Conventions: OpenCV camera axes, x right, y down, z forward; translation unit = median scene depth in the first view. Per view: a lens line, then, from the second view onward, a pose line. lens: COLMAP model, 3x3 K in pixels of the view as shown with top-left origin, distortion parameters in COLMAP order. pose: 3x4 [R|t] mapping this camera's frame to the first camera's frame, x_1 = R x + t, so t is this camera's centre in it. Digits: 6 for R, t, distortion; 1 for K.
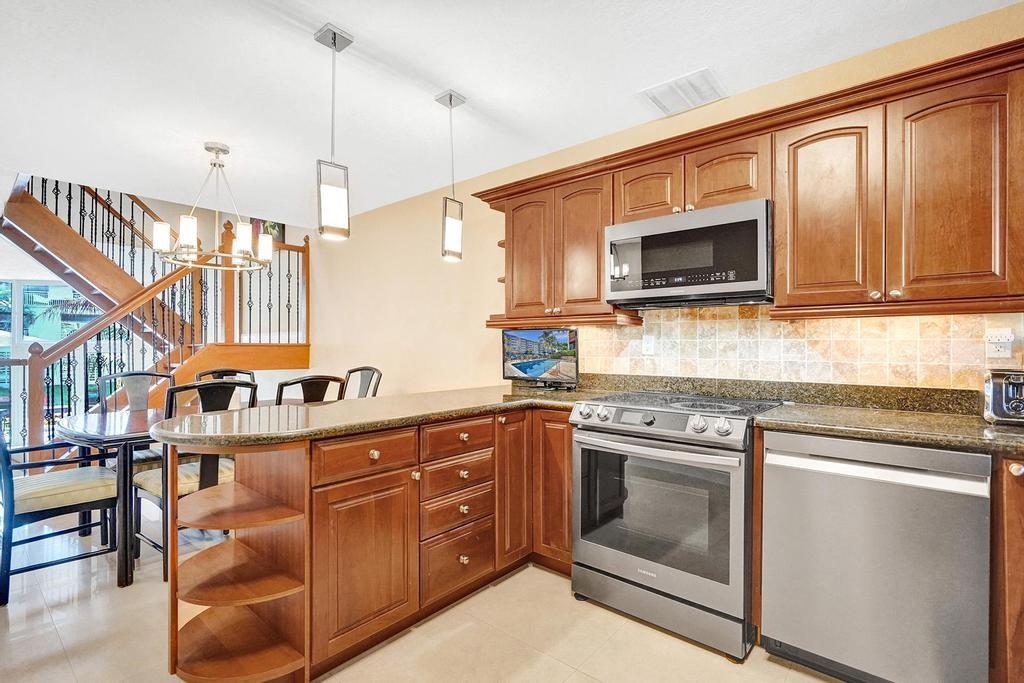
lens RADIAL K [[478.6, 0, 512.0], [0, 478.6, 341.5], [0, 0, 1]] dist [-0.005362, -0.000176]
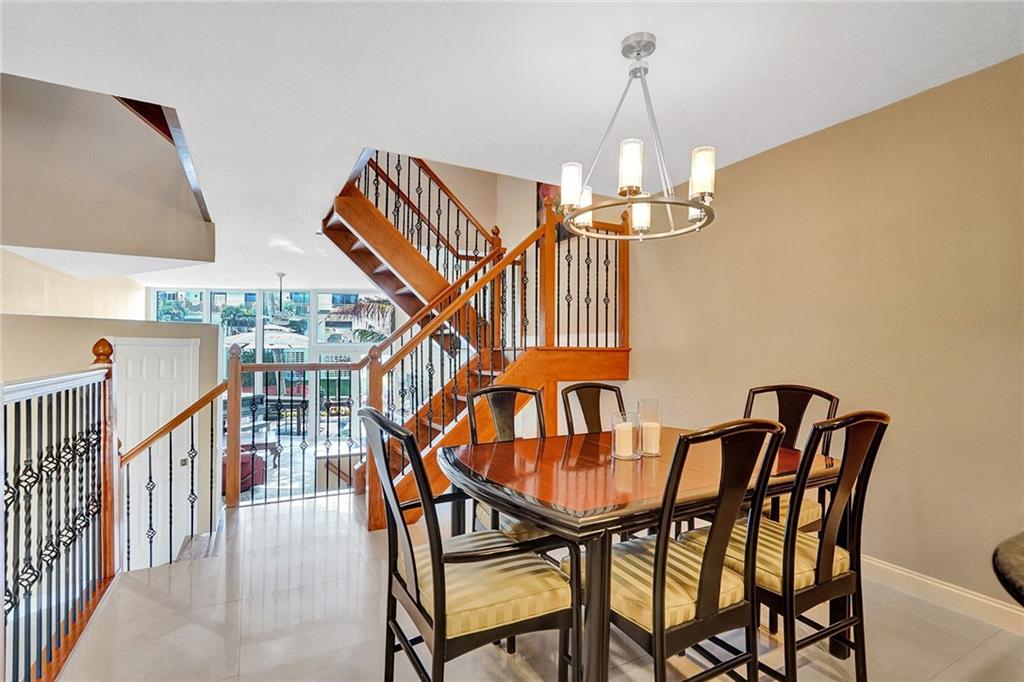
lens RADIAL K [[481.4, 0, 509.8], [0, 481.4, 341.5], [0, 0, 1]] dist [0.004433, 0.000307]
pose [[0.927582, 0.003267, -0.373606, -0.336385], [-0.004614, 0.999986, -0.002712, -0.003478], [0.373592, 0.004240, 0.927583, 0.210211]]
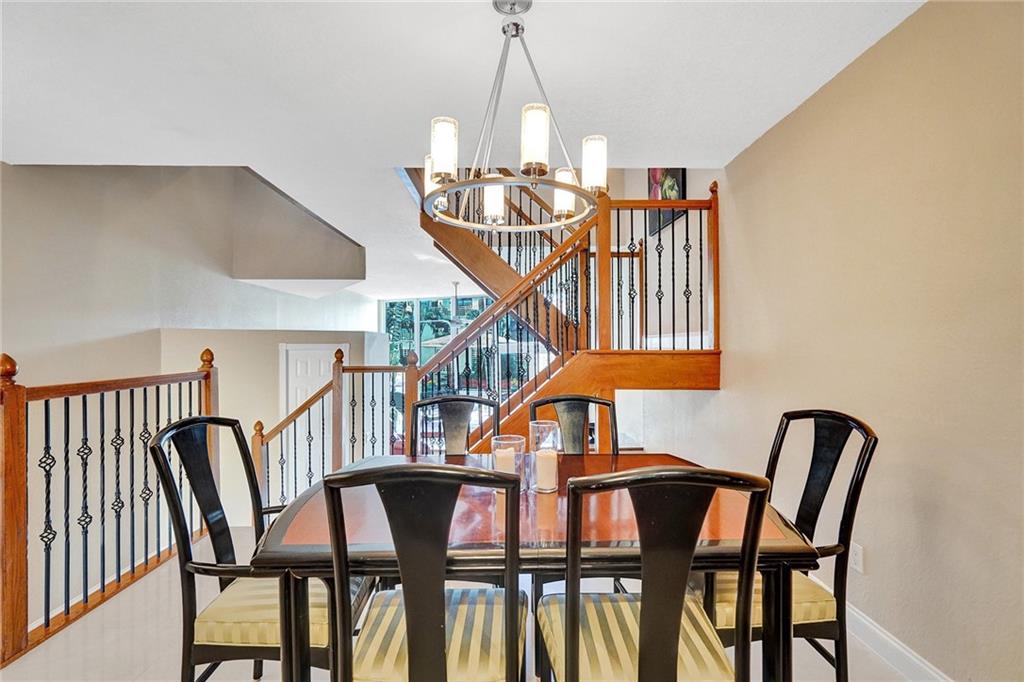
lens RADIAL K [[478.6, 0, 512.0], [0, 478.6, 341.0], [0, 0, 1]] dist [-0.005362, -0.000176]
pose [[0.653894, -0.005131, -0.756569, -0.133639], [0.011641, 0.999927, 0.003280, -0.014174], [0.756497, -0.010952, 0.653906, 0.407864]]
